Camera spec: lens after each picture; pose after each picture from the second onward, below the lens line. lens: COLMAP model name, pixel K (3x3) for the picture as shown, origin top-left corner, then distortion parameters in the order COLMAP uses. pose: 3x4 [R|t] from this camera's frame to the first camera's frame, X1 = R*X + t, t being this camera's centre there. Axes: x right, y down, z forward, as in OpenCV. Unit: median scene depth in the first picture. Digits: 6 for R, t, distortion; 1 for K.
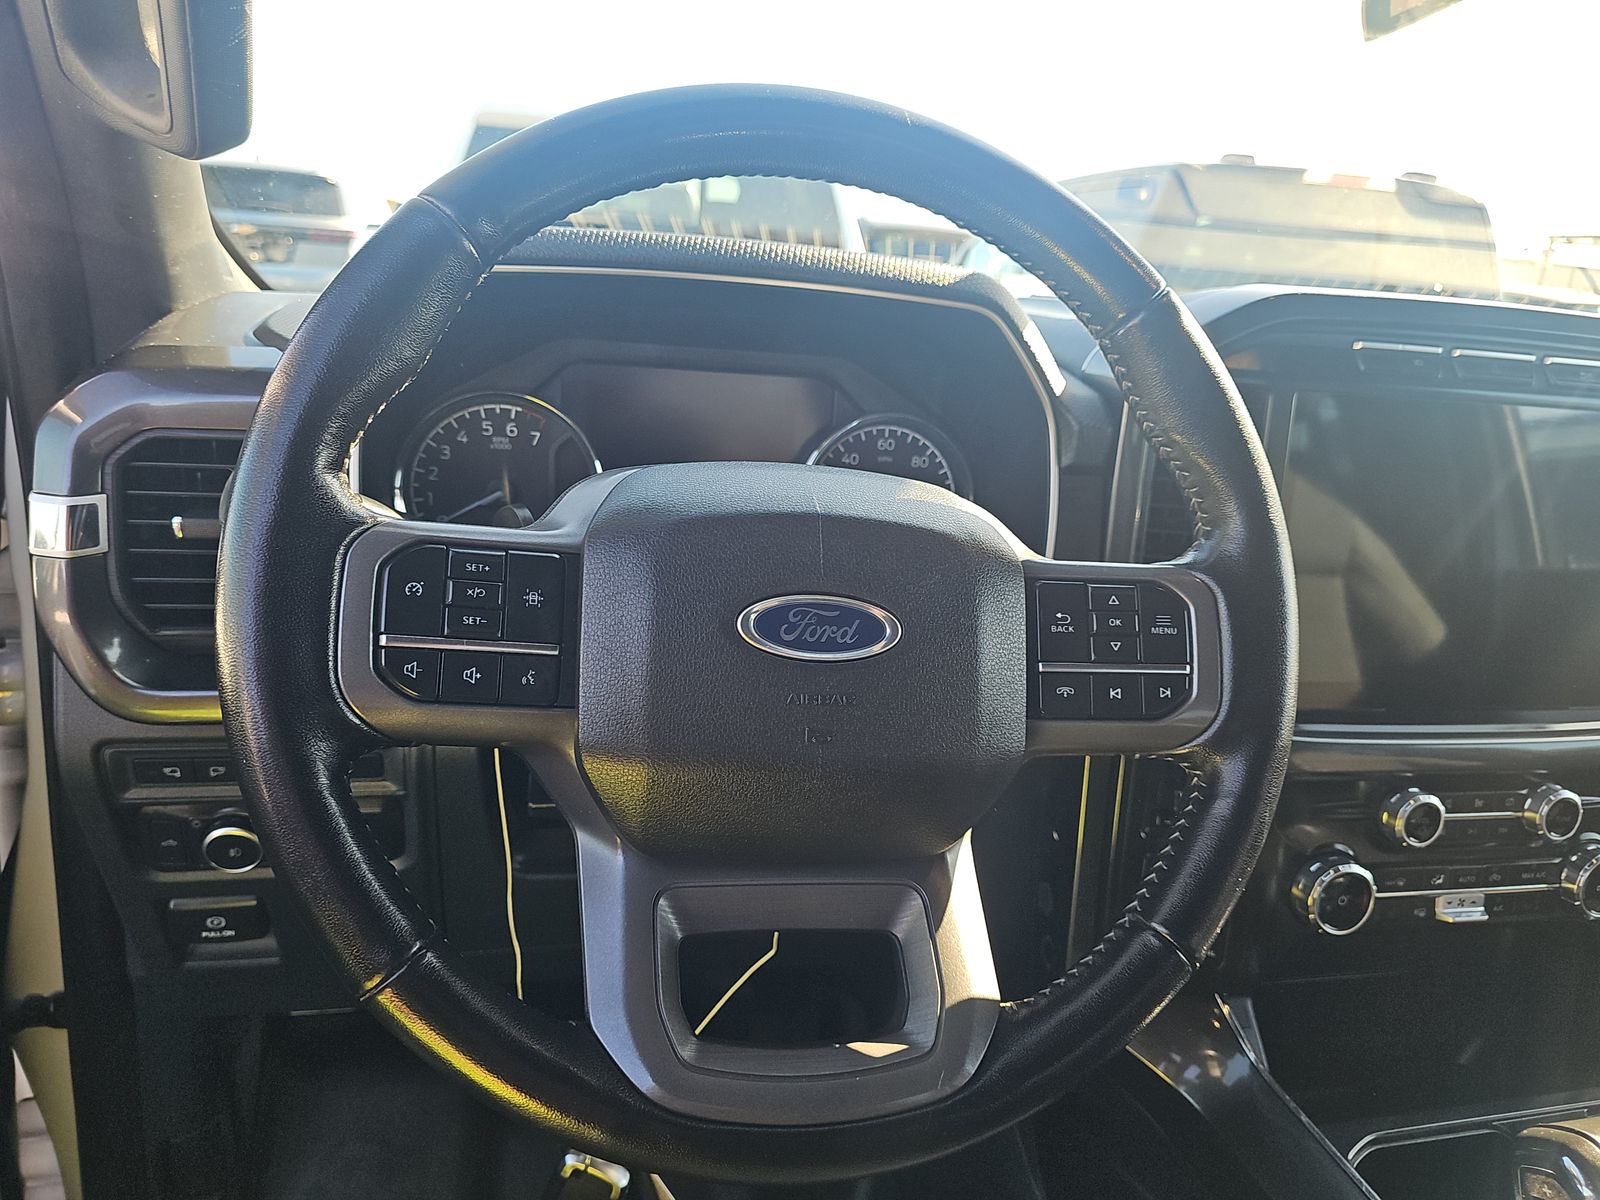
lens RADIAL K [[1044.0, 0, 791.6], [0, 1044.0, 600.6], [0, 0, 1]] dist [0.053614, -0.065143]
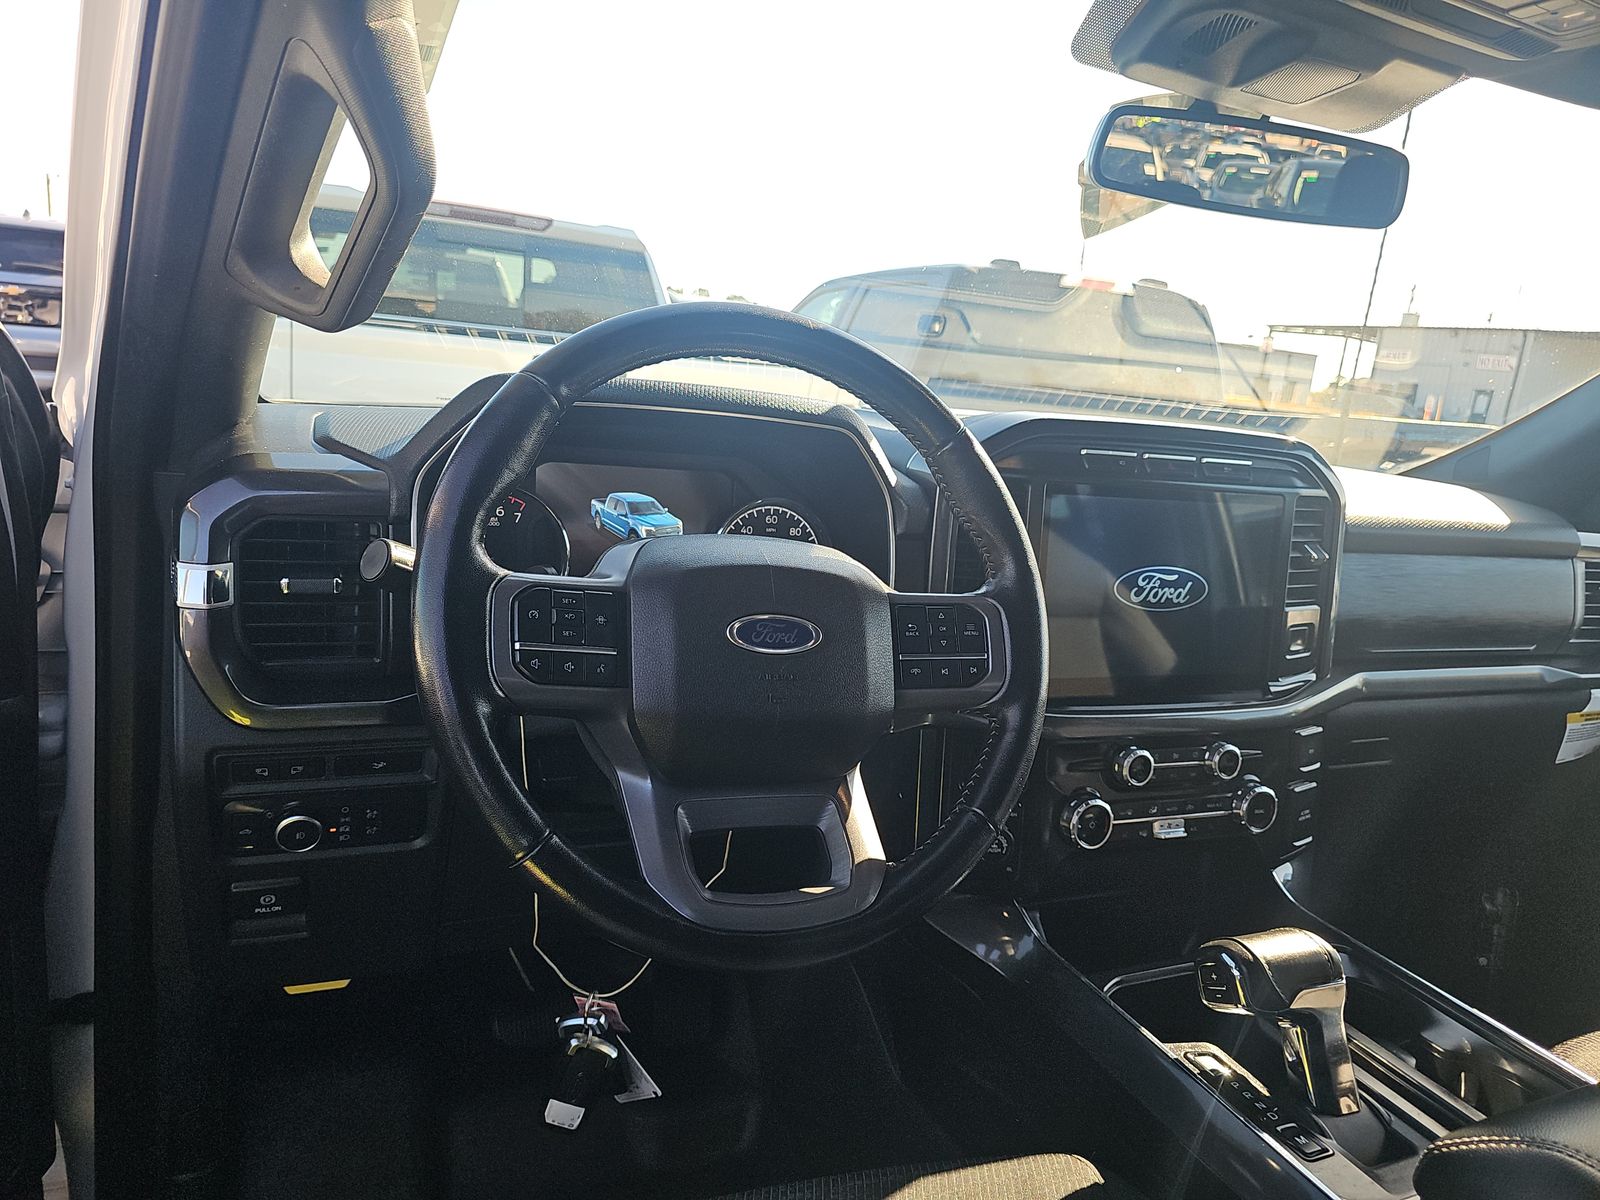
lens RADIAL K [[1044.0, 0, 791.6], [0, 1044.0, 600.6], [0, 0, 1]] dist [0.053614, -0.065143]
pose [[0.983142, -0.023467, 0.181334, -0.185624], [0.034983, 0.997551, -0.060569, 0.056984], [-0.179468, 0.065892, 0.981555, -0.478128]]
